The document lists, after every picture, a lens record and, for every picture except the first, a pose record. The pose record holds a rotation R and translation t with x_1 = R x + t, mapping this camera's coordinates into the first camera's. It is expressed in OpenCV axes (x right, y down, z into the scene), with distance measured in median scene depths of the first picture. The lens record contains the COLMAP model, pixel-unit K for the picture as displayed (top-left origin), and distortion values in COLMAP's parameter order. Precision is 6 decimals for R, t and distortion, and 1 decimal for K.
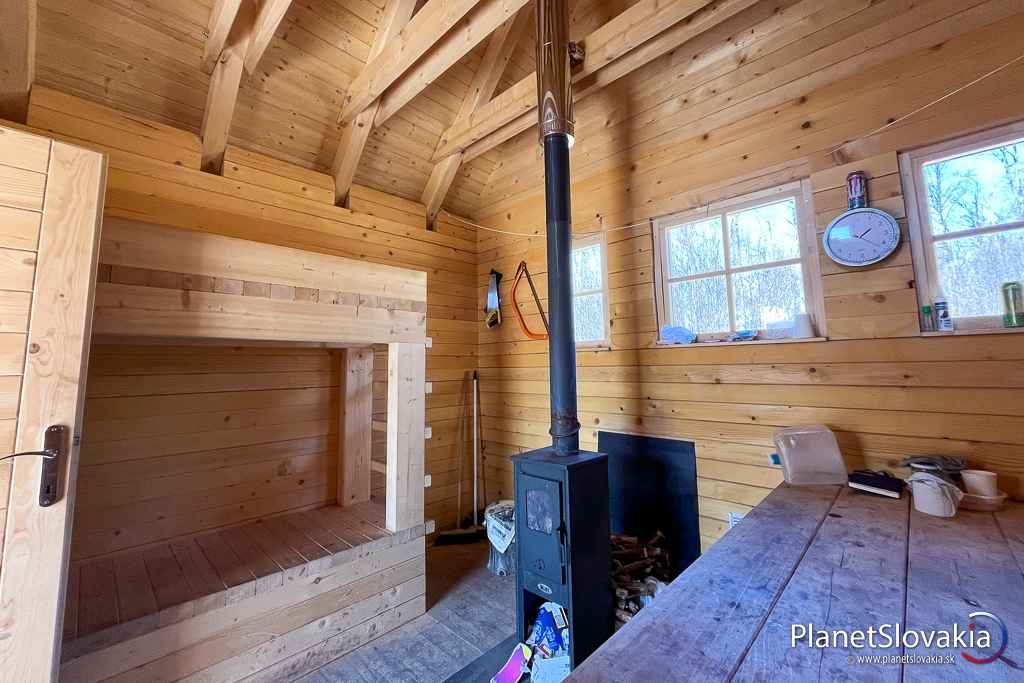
lens RADIAL K [[414.4, 0, 511.1], [0, 414.4, 319.5], [0, 0, 1]] dist [0.001285, 0.000168]
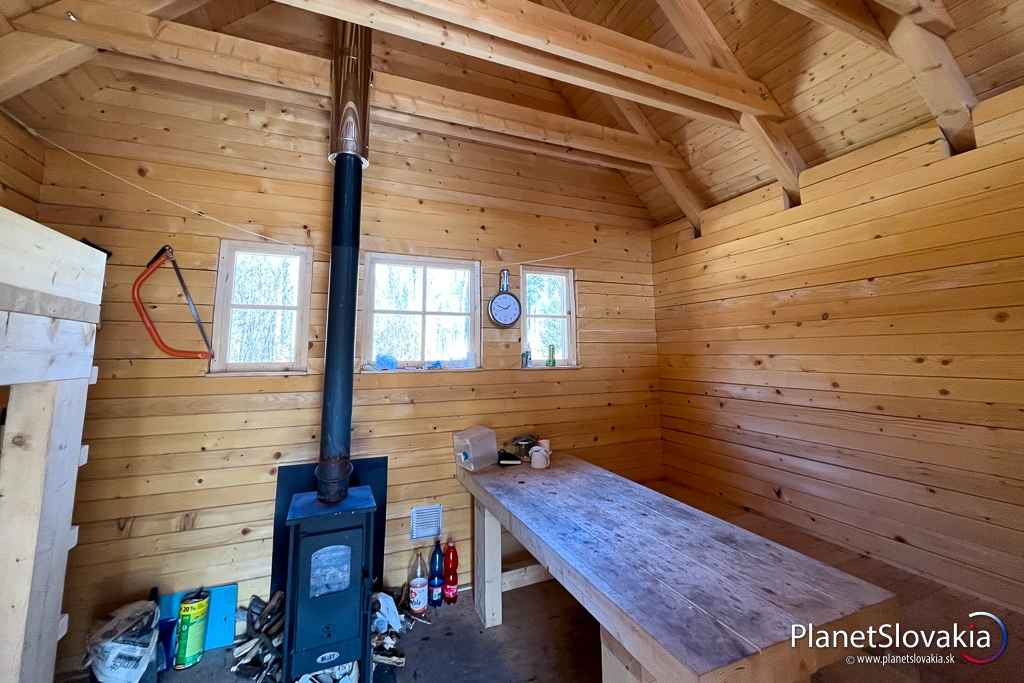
lens RADIAL K [[416.5, 0, 510.3], [0, 416.5, 297.8], [0, 0, 1]] dist [-0.003055, -0.000720]
pose [[0.388242, 0.136674, 0.911366, -0.548429], [-0.103633, 0.989143, -0.104190, -0.055835], [-0.915712, -0.053996, 0.398191, 0.253401]]
